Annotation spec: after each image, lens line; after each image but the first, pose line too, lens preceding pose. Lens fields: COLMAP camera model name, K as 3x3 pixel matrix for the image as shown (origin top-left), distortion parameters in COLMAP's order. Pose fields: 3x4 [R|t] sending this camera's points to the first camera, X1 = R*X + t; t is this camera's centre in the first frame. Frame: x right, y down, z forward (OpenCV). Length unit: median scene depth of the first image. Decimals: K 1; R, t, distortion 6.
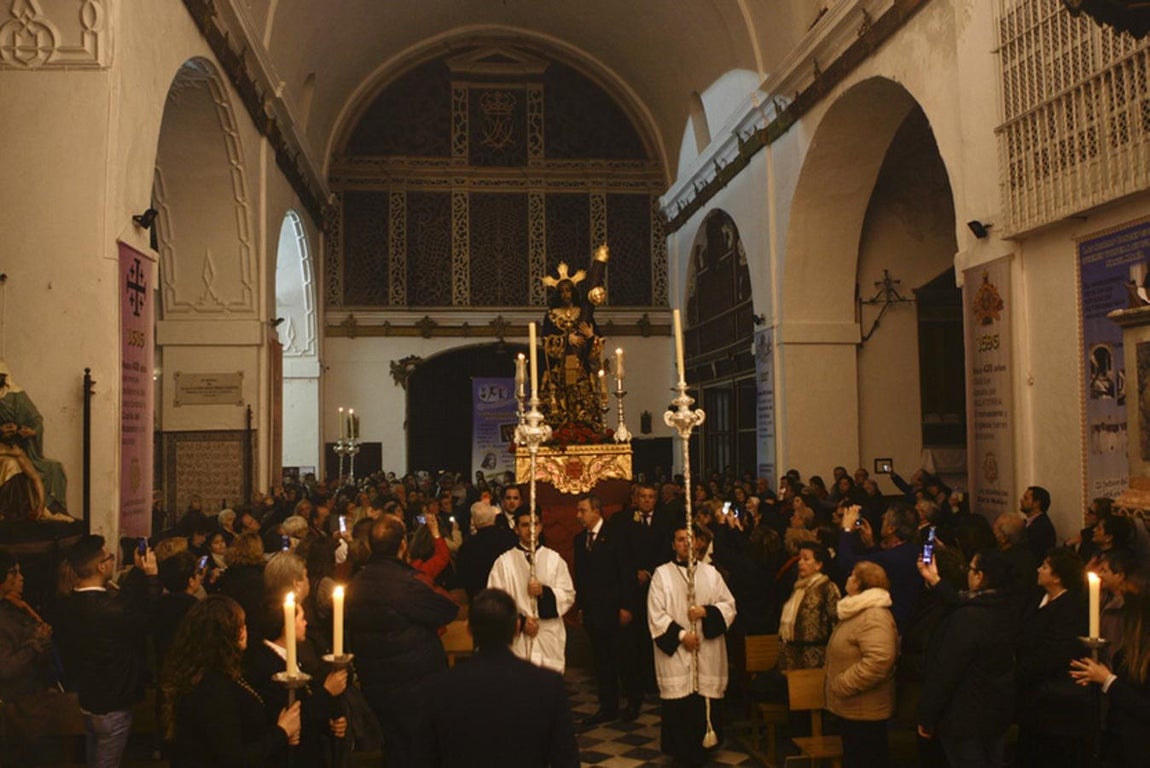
lens RADIAL K [[1005.6, 0, 603.0], [0, 1005.6, 385.9], [0, 0, 1]] dist [-0.054441, -0.002340]
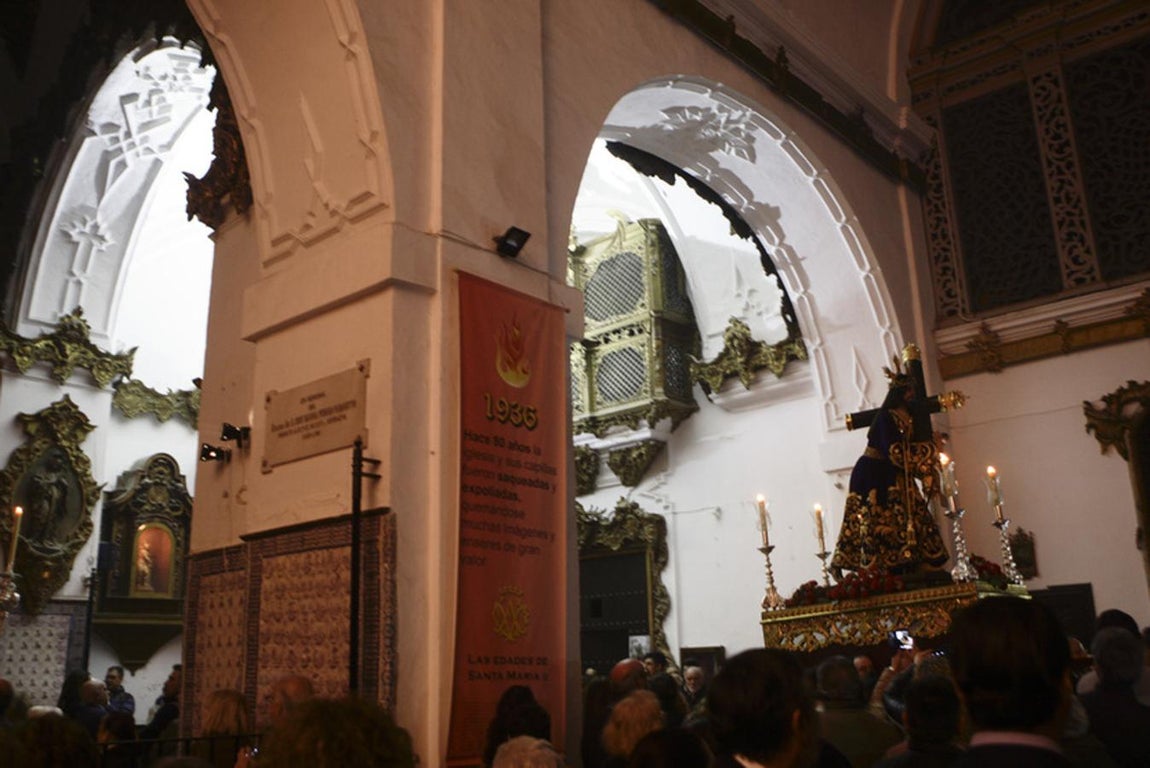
lens RADIAL K [[1020.4, 0, 575.0], [0, 1020.4, 384.0], [0, 0, 1]] dist [-0.103527, 0.079441]
pose [[0.627138, -0.209705, -0.750147, -0.018005], [0.057960, 0.972970, -0.223540, 0.084467], [0.776748, 0.096712, 0.622341, 0.802079]]
